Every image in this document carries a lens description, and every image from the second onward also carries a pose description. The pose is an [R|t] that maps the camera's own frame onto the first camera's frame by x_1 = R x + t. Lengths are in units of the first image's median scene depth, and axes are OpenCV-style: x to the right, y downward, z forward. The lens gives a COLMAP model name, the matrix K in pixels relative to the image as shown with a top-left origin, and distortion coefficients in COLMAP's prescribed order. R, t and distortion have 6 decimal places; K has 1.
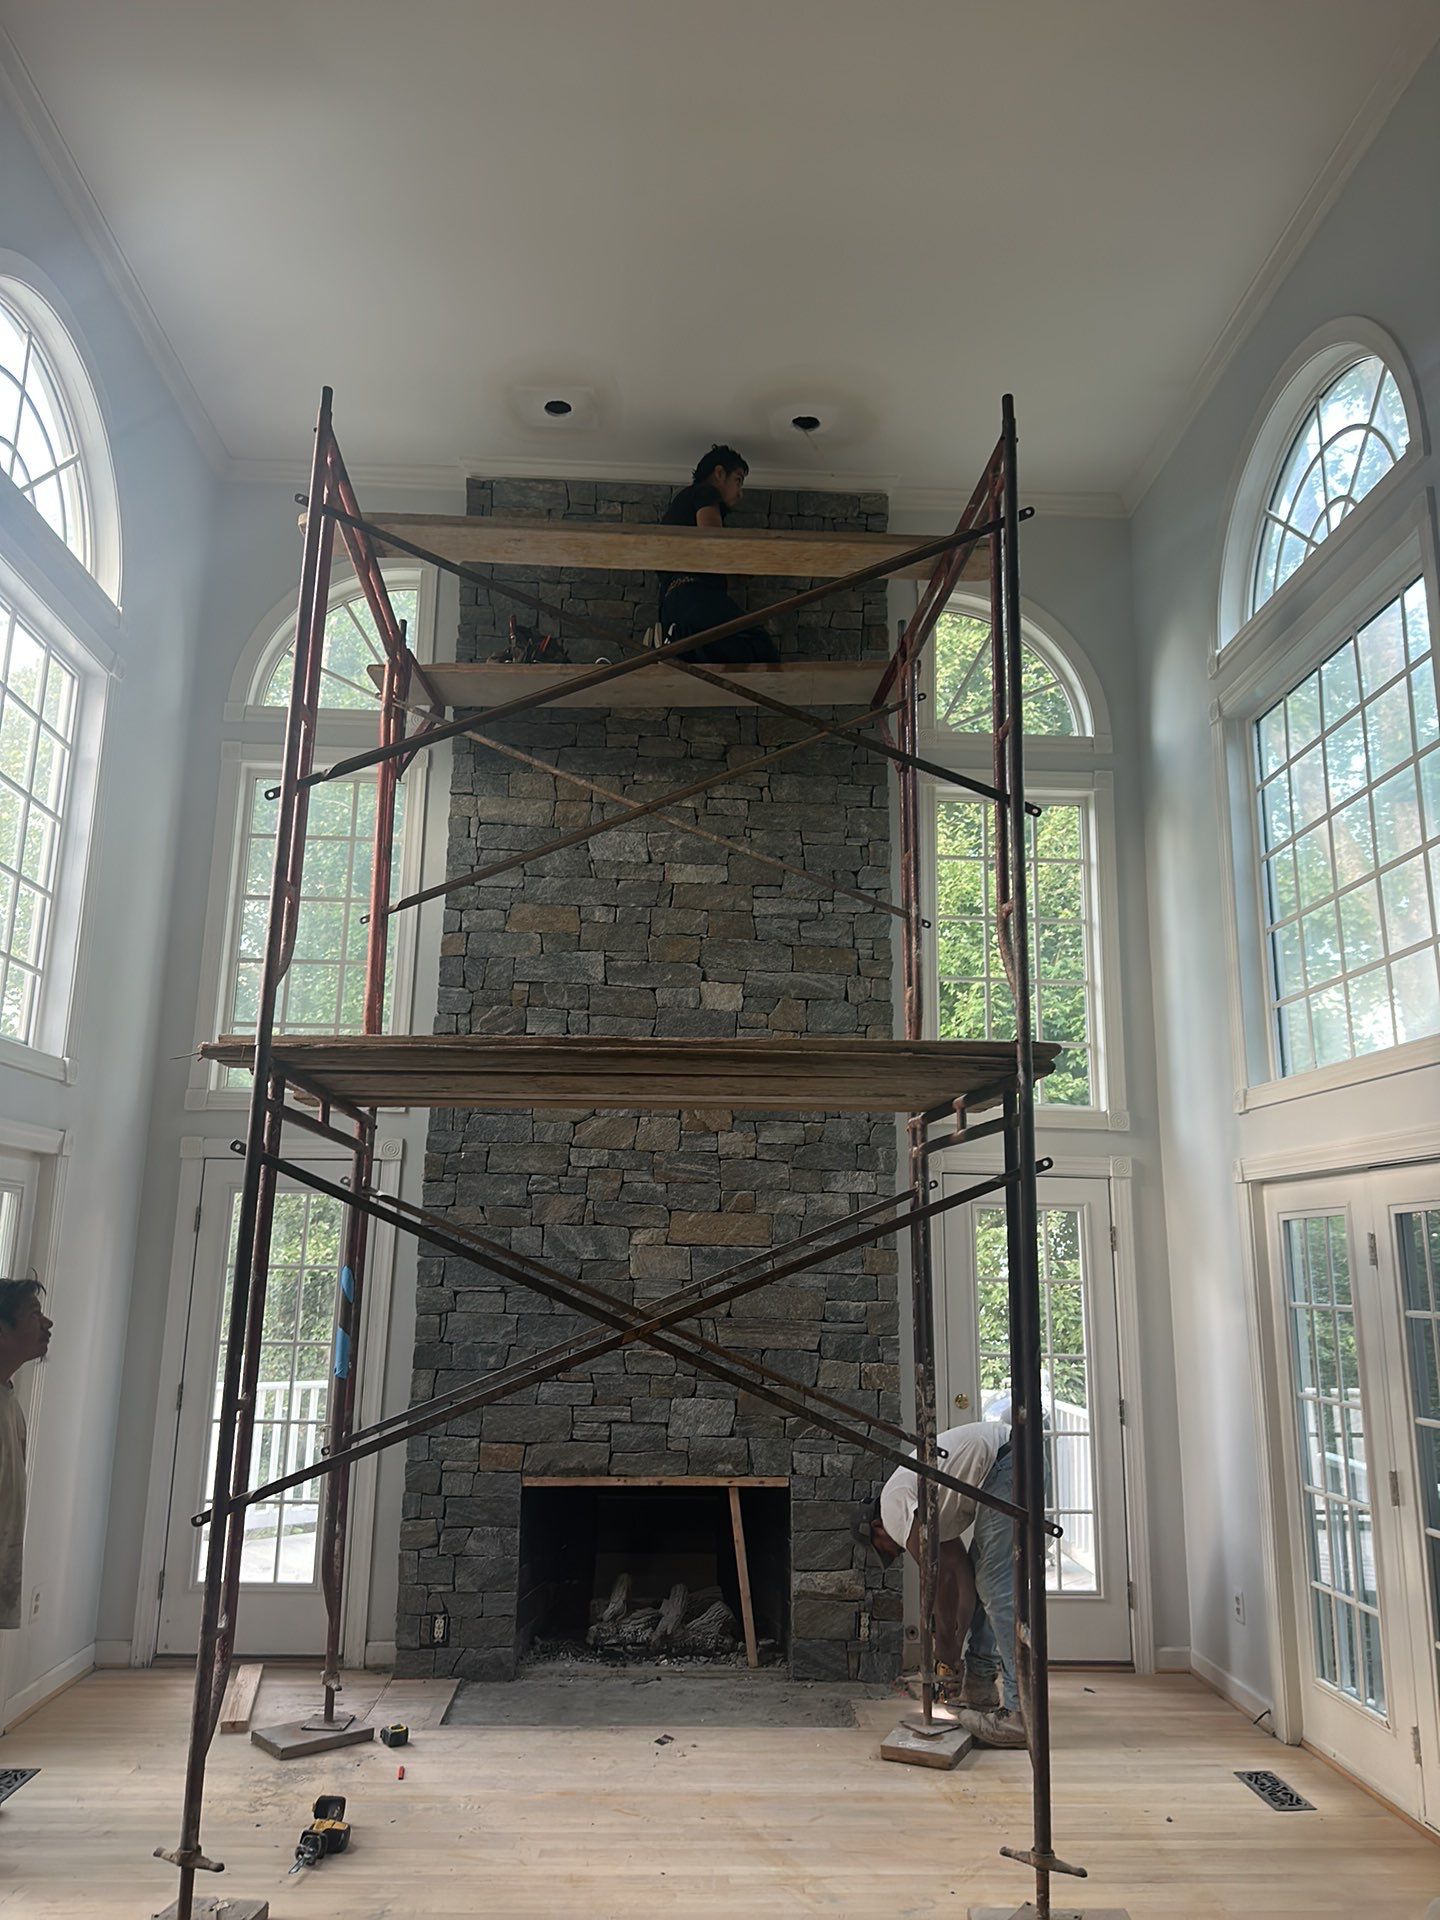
lens RADIAL K [[1349.3, 0, 721.7], [0, 1349.3, 968.1], [0, 0, 1]] dist [0.054939, -0.068168]
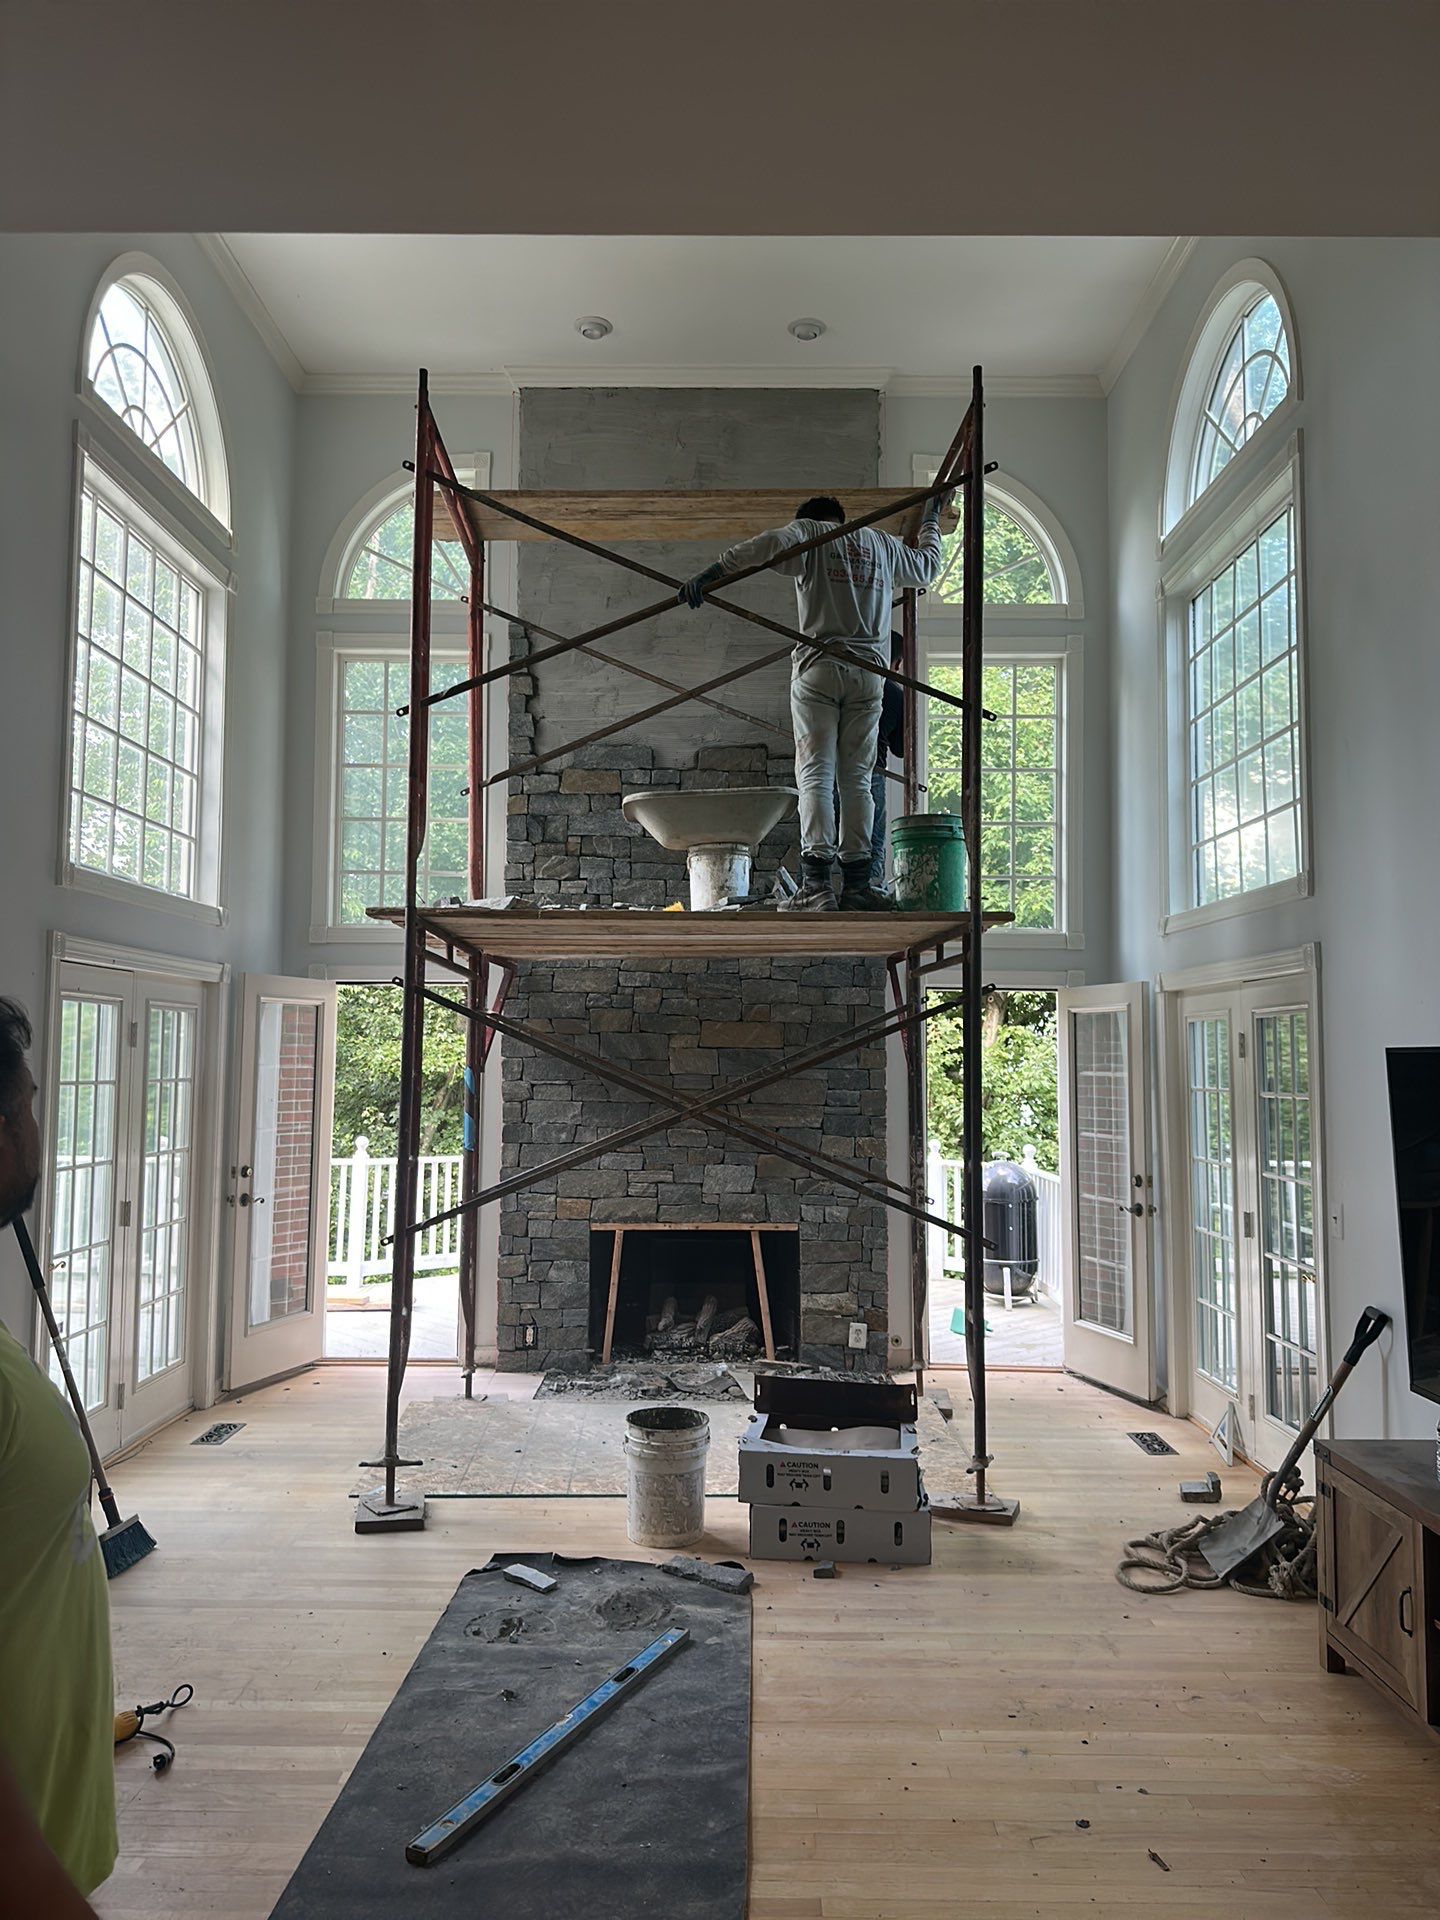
lens RADIAL K [[1335.2, 0, 726.5], [0, 1335.2, 967.4], [0, 0, 1]] dist [0.127885, -0.195477]
pose [[0.998688, -0.012484, -0.049659, 0.048621], [0.019653, 0.988999, 0.146610, -0.049197], [0.047283, -0.147394, 0.987947, -0.213459]]
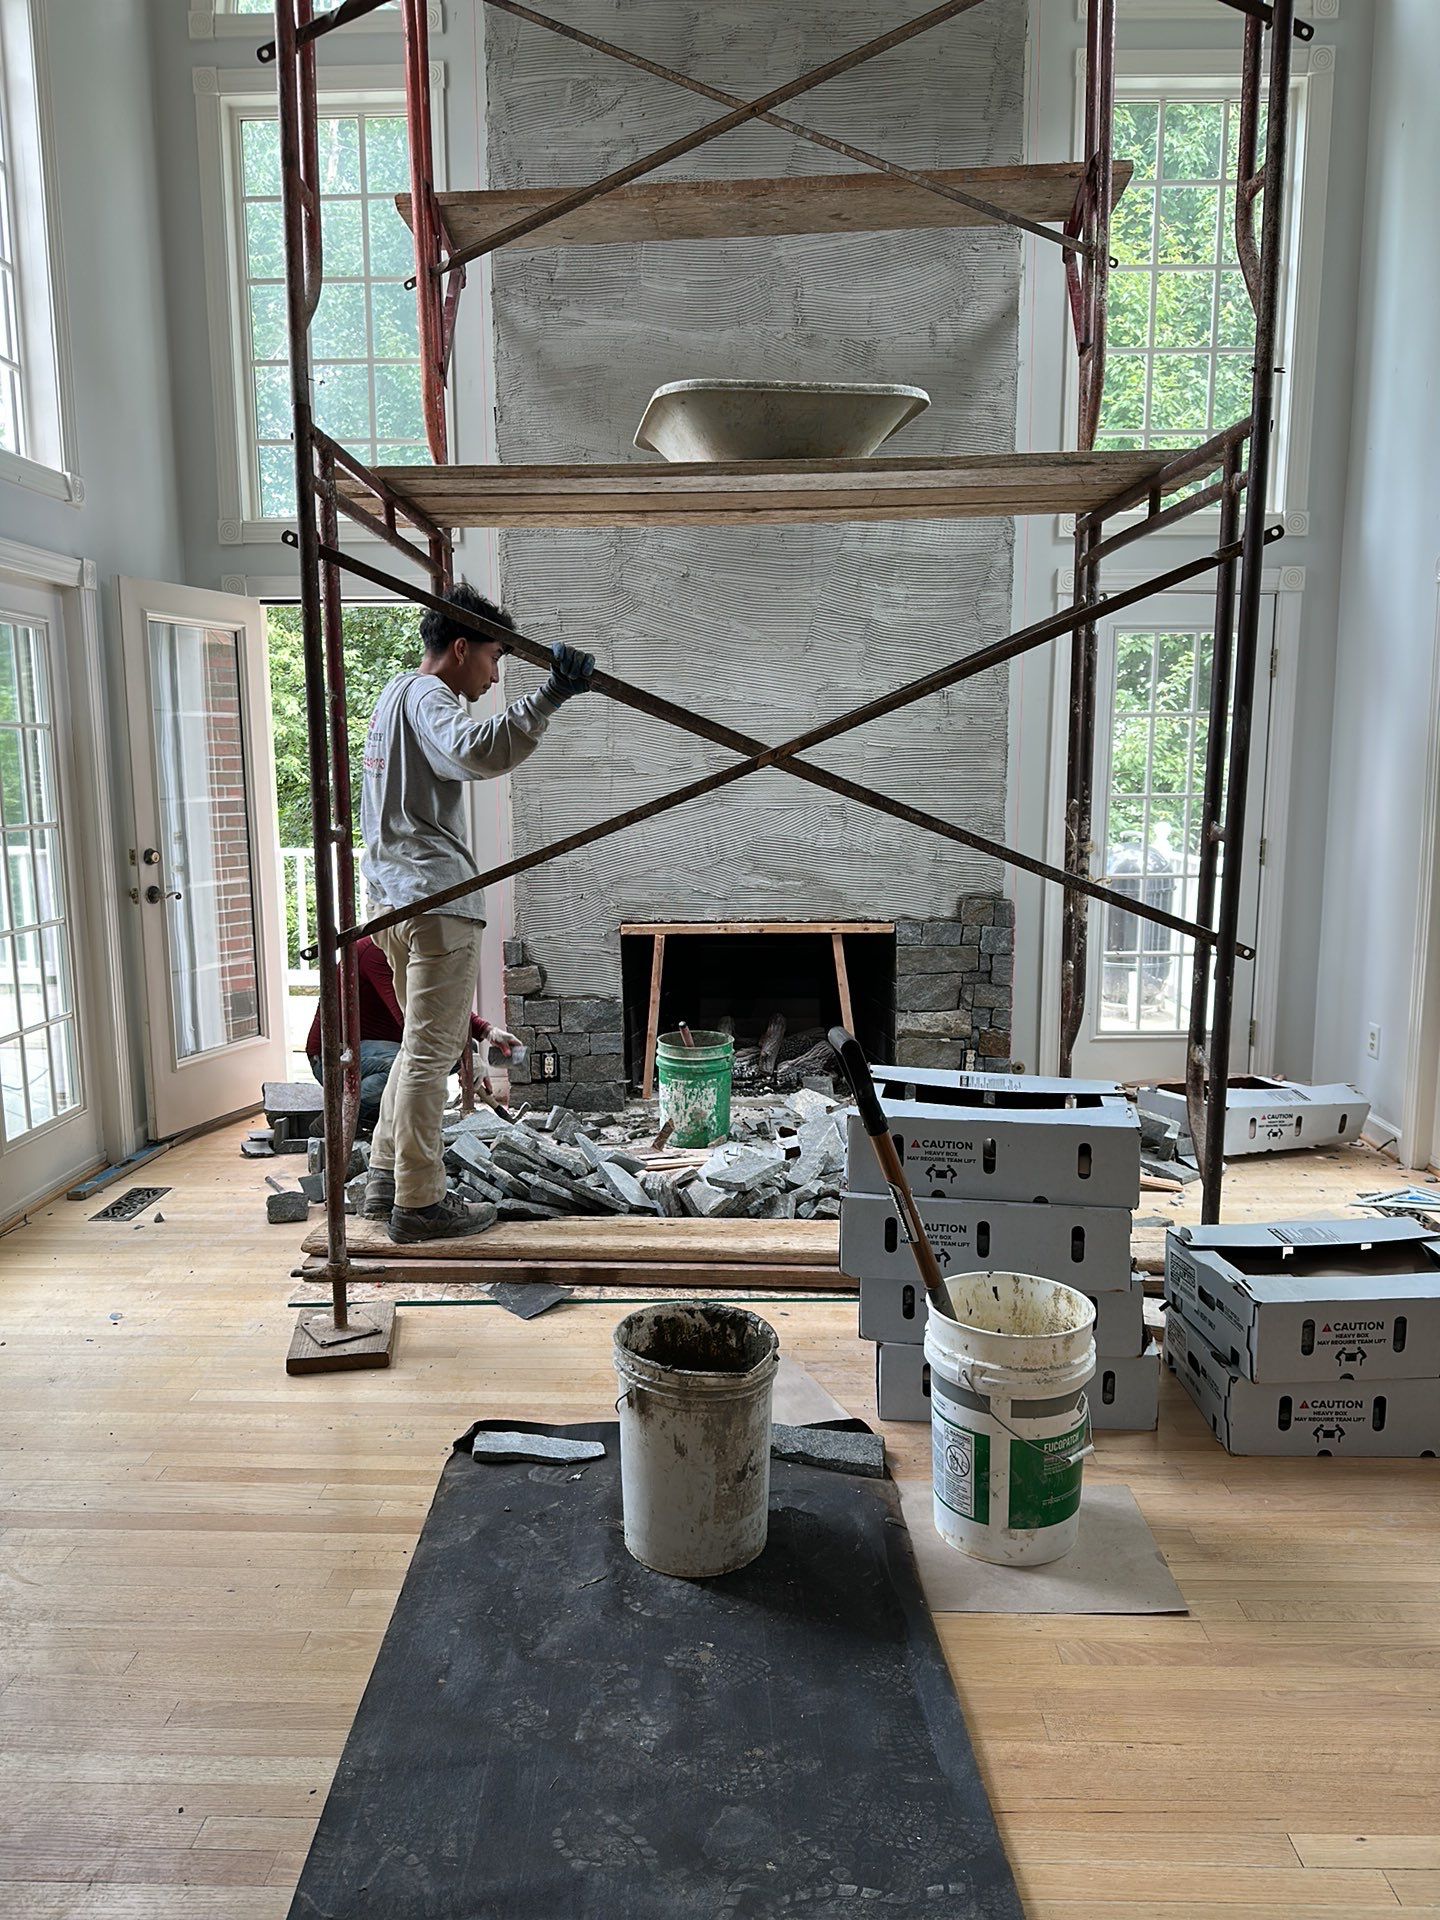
lens RADIAL K [[1348.0, 0, 720.0], [0, 1348.0, 960.0], [0, 0, 1]] dist [0.031157, -0.034355]
pose [[0.996910, -0.009775, -0.077938, -0.000737], [0.036893, 0.934241, 0.354729, 0.058988], [0.069346, -0.356508, 0.931715, 0.100610]]
